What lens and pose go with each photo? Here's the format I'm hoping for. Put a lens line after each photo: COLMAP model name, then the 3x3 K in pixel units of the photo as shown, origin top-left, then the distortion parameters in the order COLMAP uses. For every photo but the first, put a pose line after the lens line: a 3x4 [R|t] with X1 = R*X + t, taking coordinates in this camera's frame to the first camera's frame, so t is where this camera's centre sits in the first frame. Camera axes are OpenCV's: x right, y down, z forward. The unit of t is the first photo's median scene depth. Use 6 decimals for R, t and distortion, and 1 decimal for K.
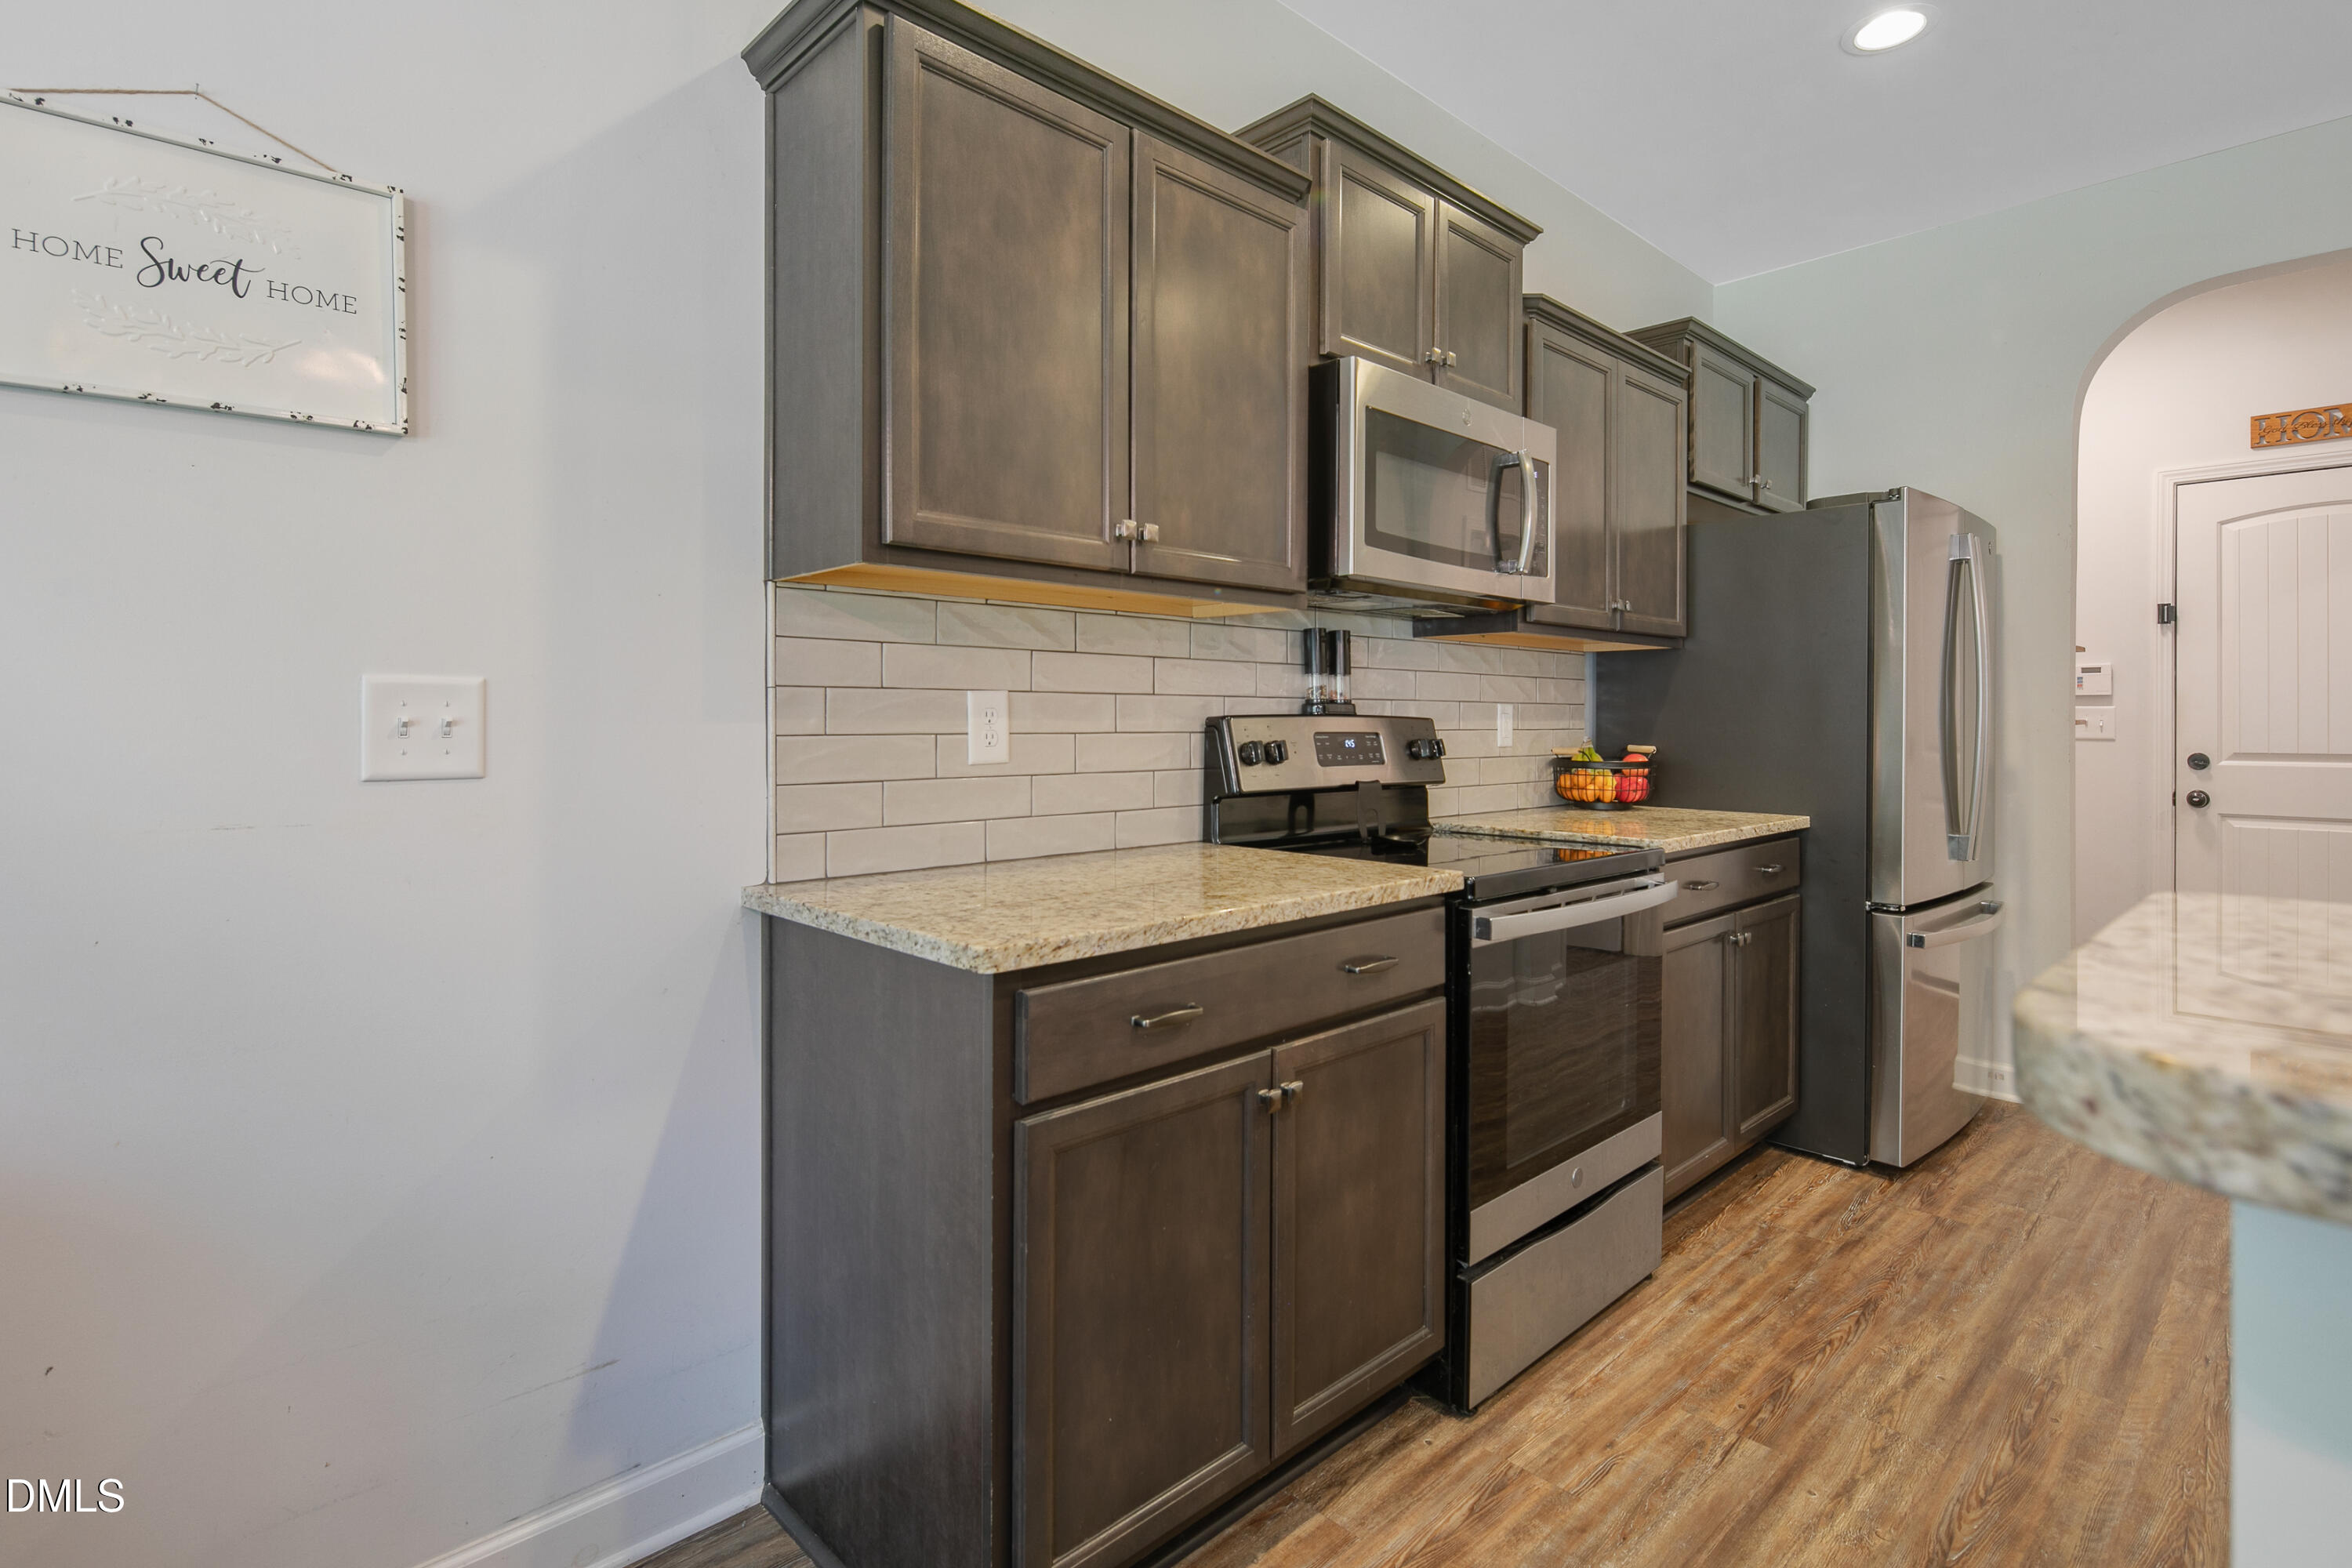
lens RADIAL K [[1140.9, 0, 1171.0], [0, 1140.9, 719.8], [0, 0, 1]] dist [0.008263, -0.006208]
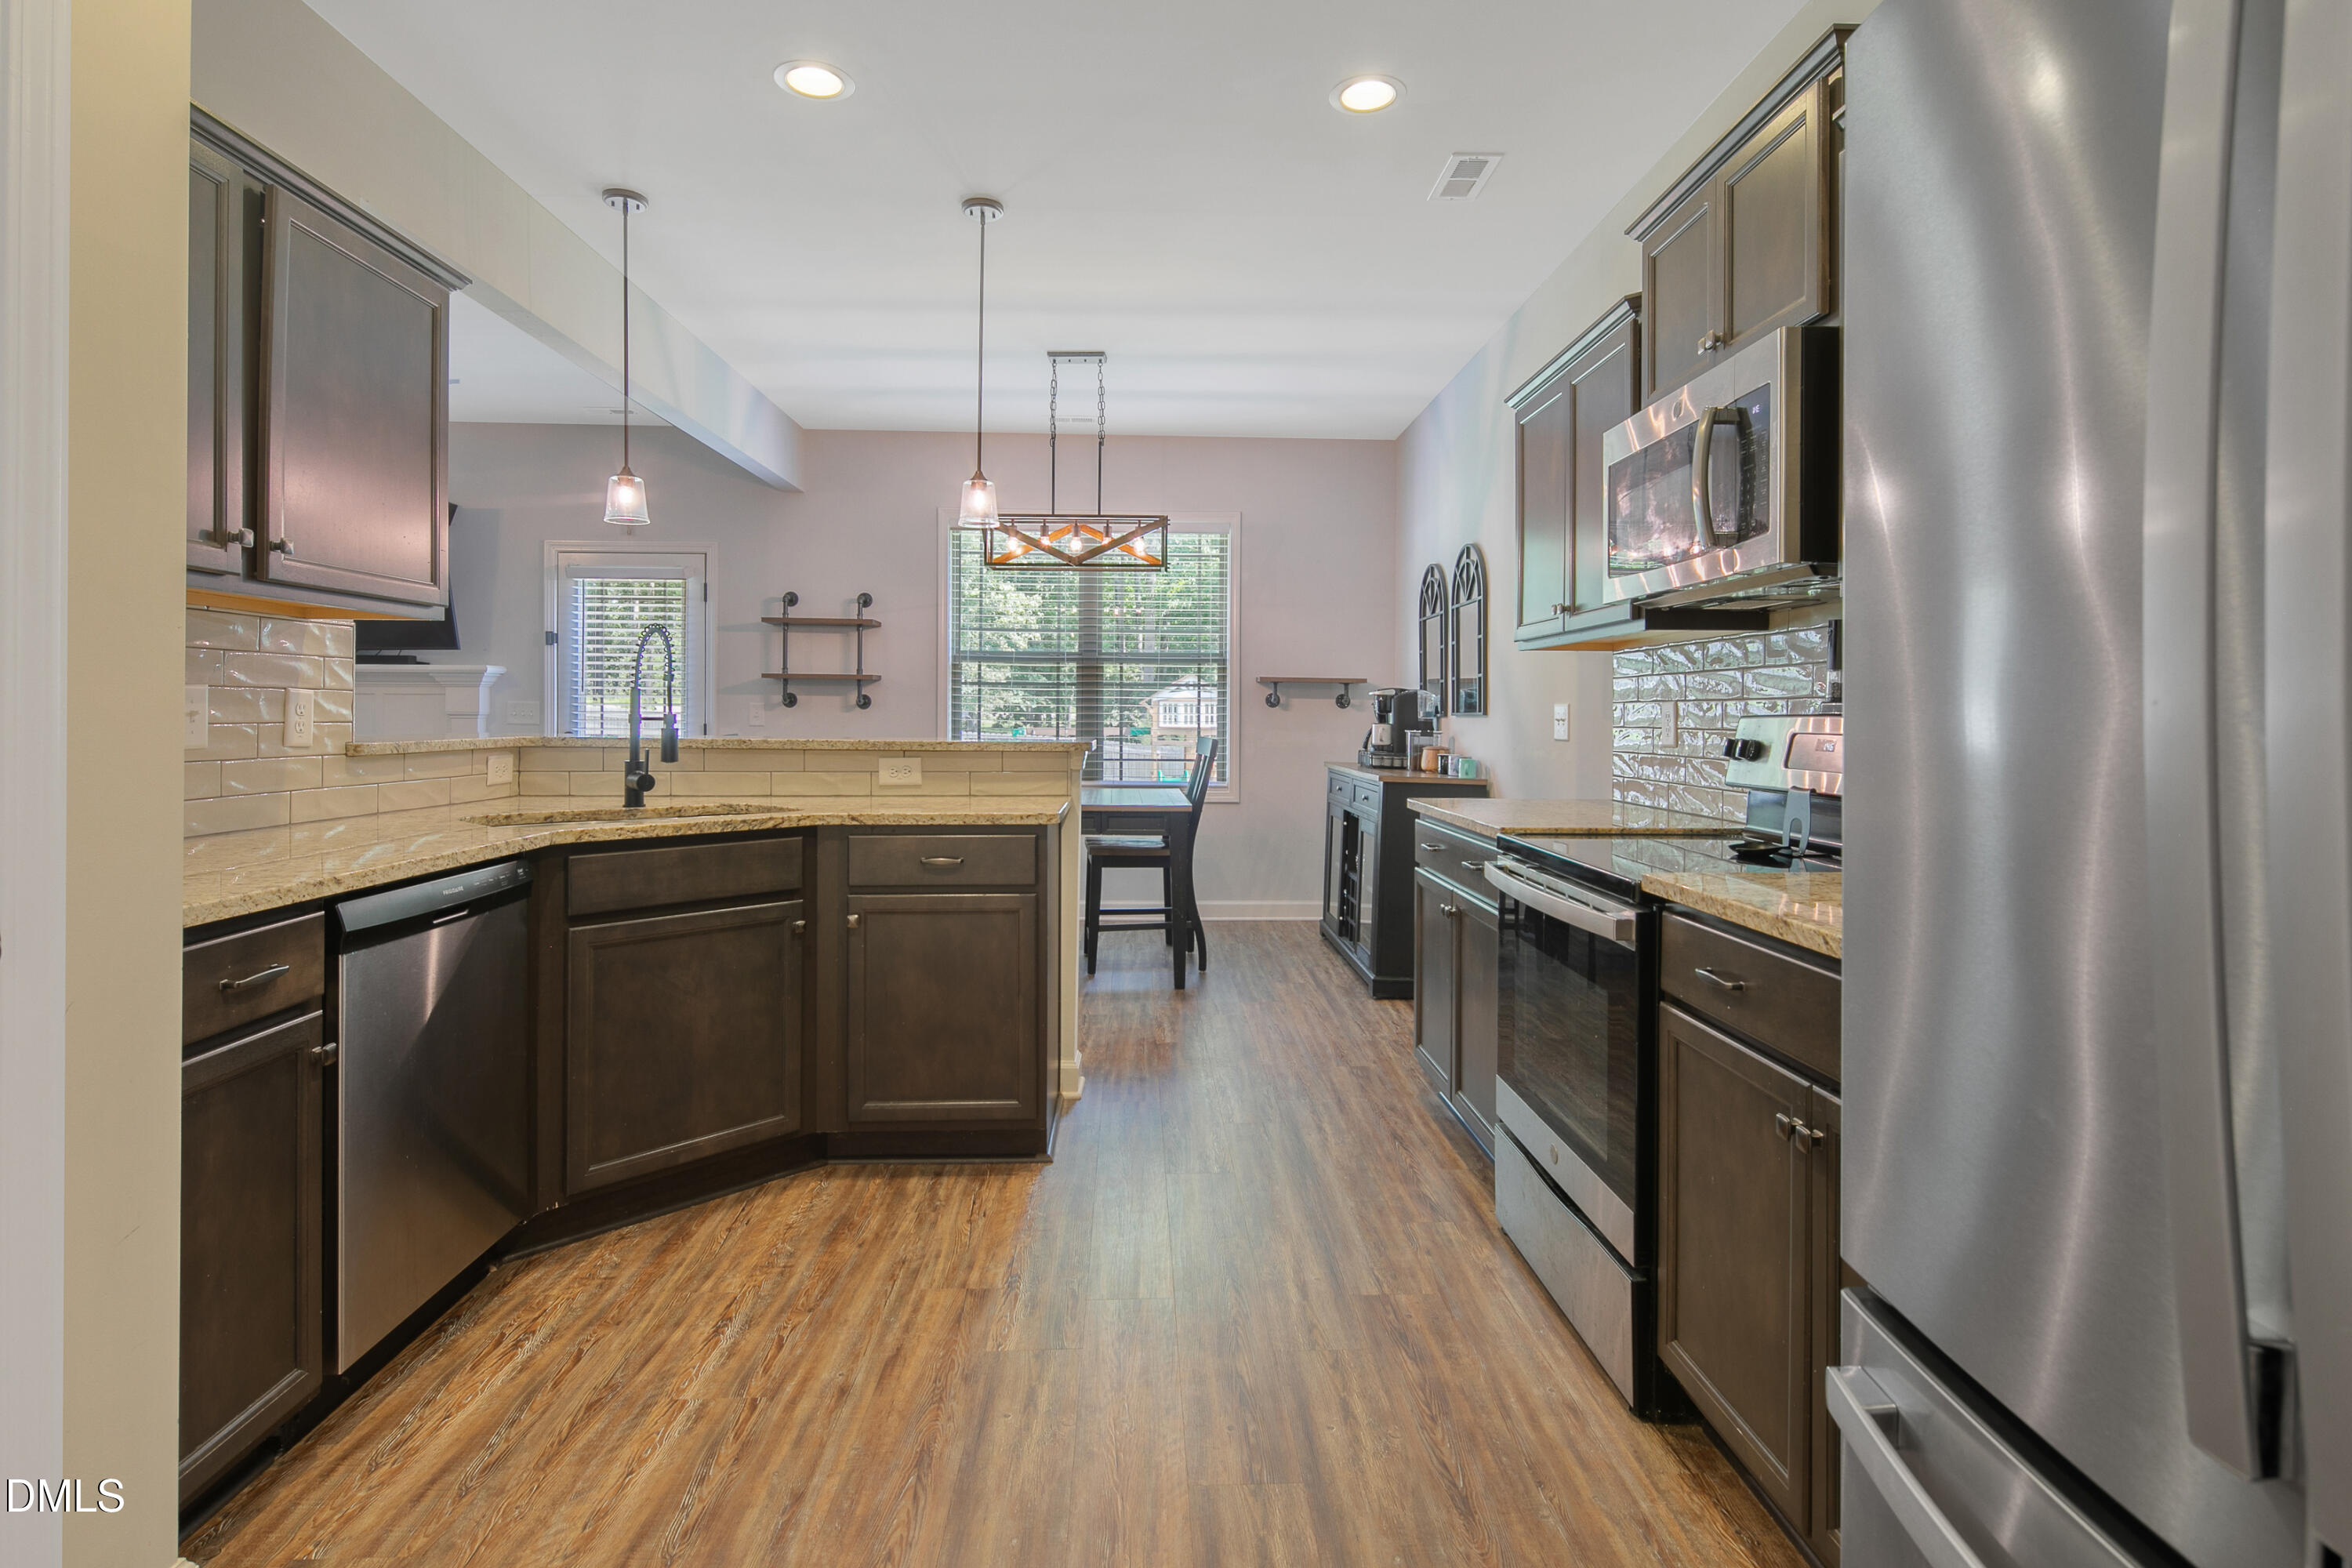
lens RADIAL K [[1140.9, 0, 1216.4], [0, 1140.9, 706.7], [0, 0, 1]] dist [0.008263, -0.006208]
pose [[-0.634765, -0.011384, -0.772622, 1.284731], [-0.005728, 0.999933, -0.010027, 0.003394], [0.772684, -0.001939, -0.634788, 1.342121]]
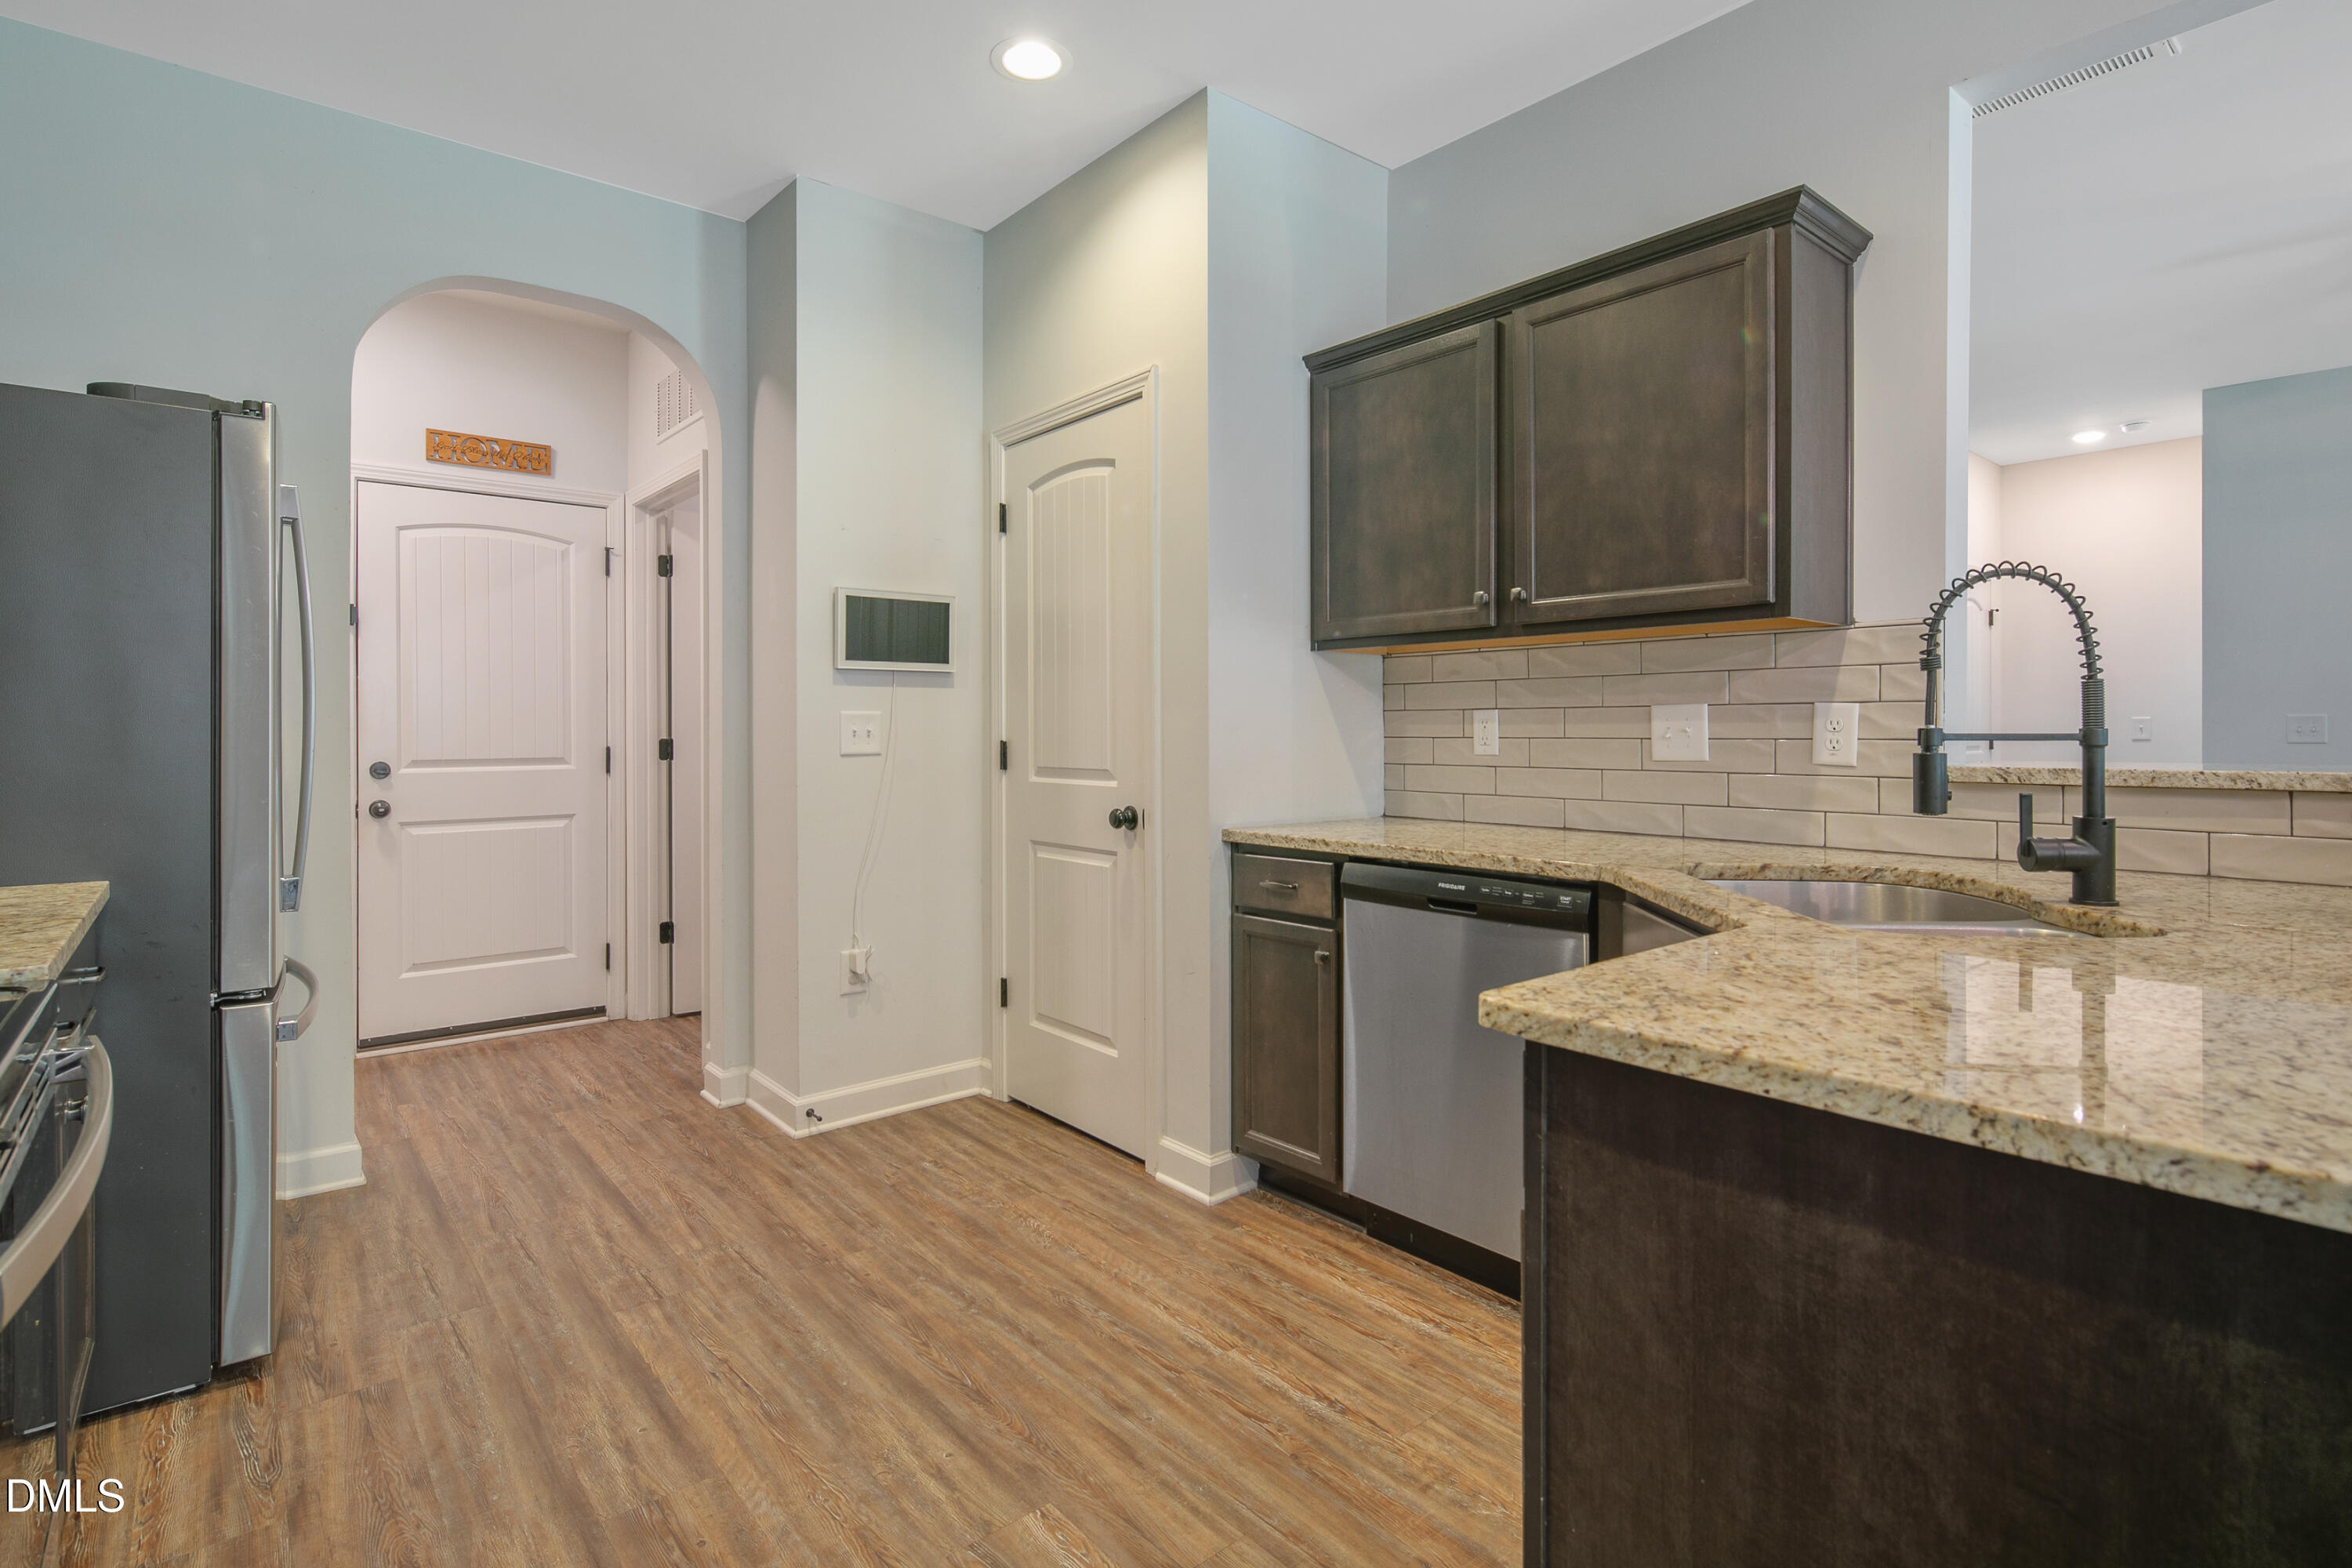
lens RADIAL K [[1140.9, 0, 1166.3], [0, 1140.9, 730.8], [0, 0, 1]] dist [0.008263, -0.006208]
pose [[0.060375, -0.004028, 0.998168, -0.049836], [0.001800, 0.999991, 0.003927, 0.000298], [-0.998174, 0.001560, 0.060382, 0.498497]]
